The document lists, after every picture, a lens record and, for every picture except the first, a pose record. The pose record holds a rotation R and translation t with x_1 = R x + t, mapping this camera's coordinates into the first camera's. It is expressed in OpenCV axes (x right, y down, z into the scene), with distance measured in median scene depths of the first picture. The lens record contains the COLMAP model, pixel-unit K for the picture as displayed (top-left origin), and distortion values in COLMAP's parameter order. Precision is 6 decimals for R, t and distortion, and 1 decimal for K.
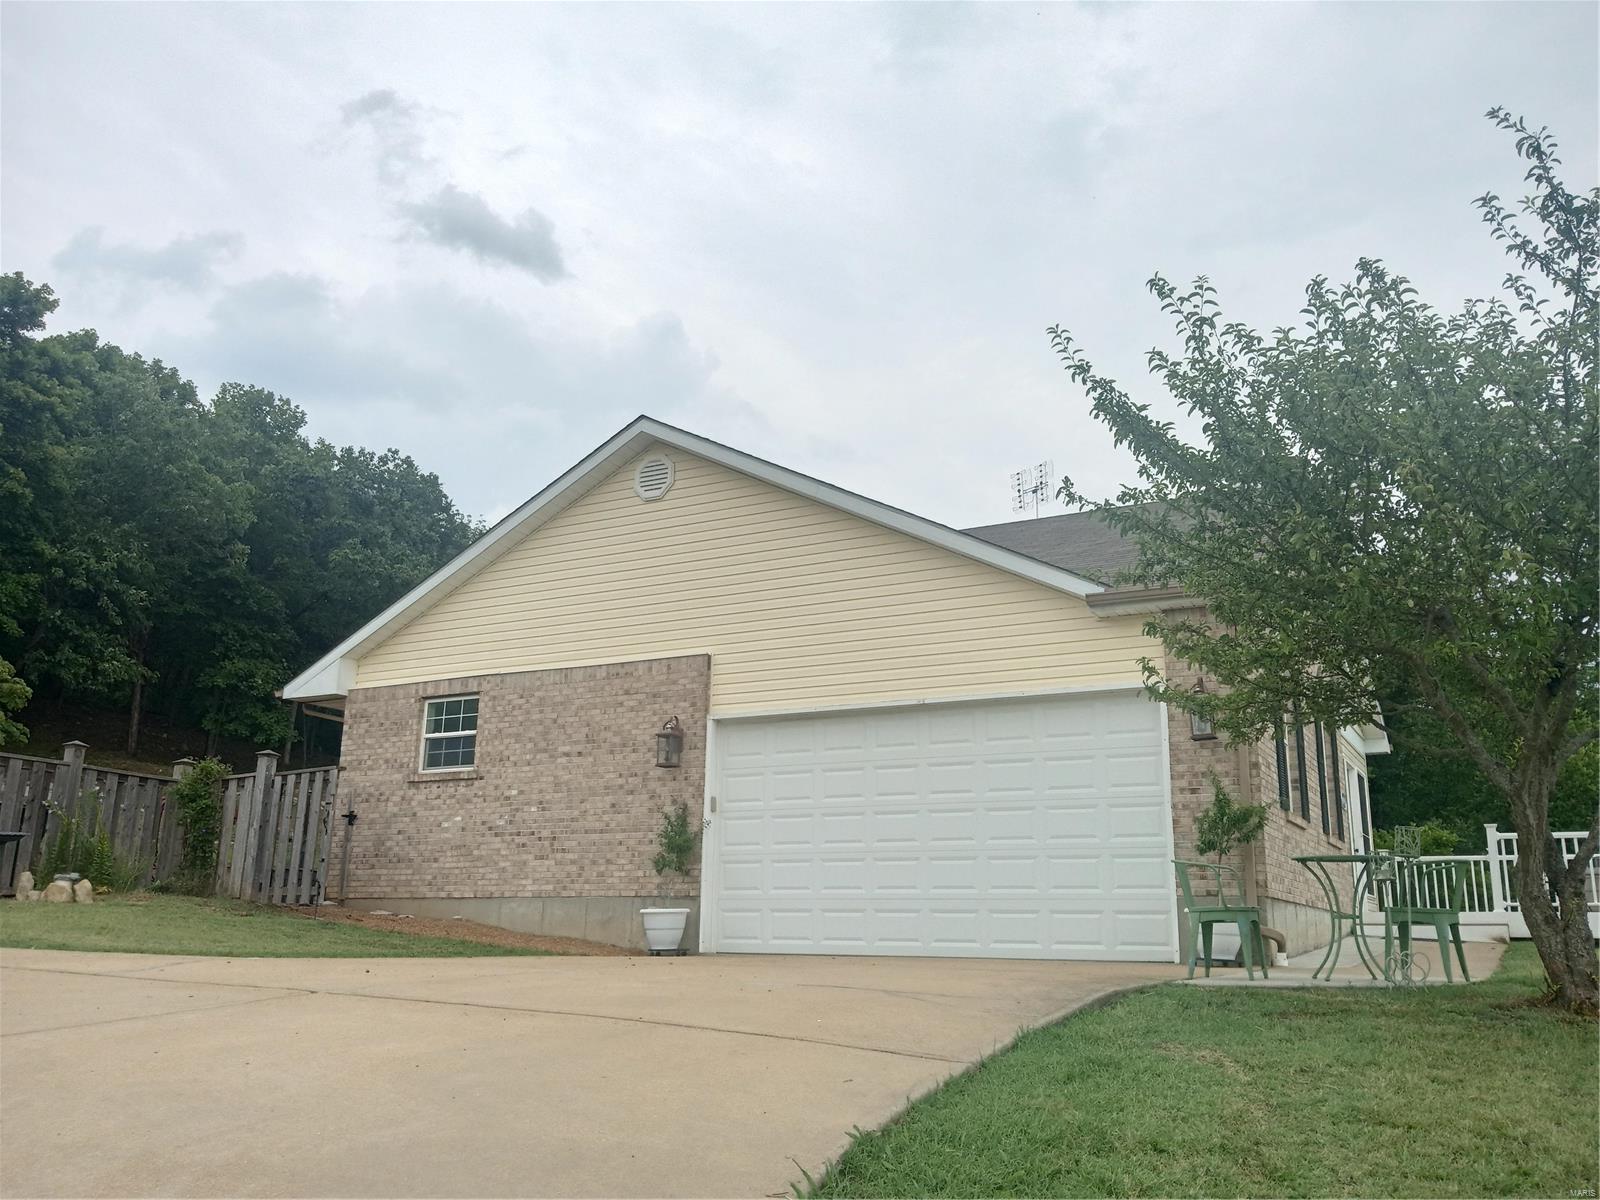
lens RADIAL K [[1298.4, 0, 782.3], [0, 1298.4, 594.5], [0, 0, 1]] dist [0.011903, -0.049446]
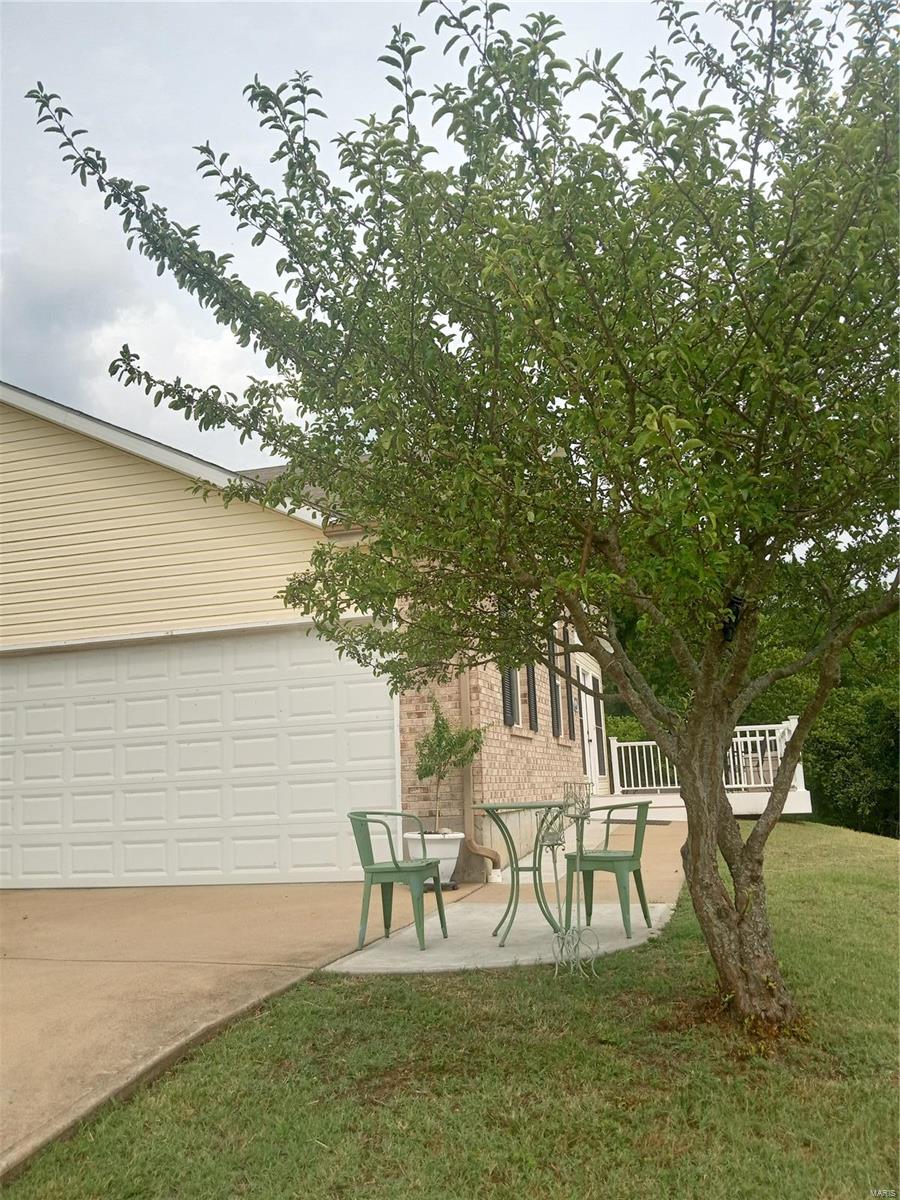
lens RADIAL K [[973.1, 0, 450.0], [0, 973.1, 600.0], [0, 0, 1]] dist [0.095847, -0.214195]
pose [[0.970531, -0.016653, 0.240399, 0.264089], [0.000119, 0.997642, 0.068628, 0.012350], [-0.240975, -0.066577, 0.968245, 0.427555]]
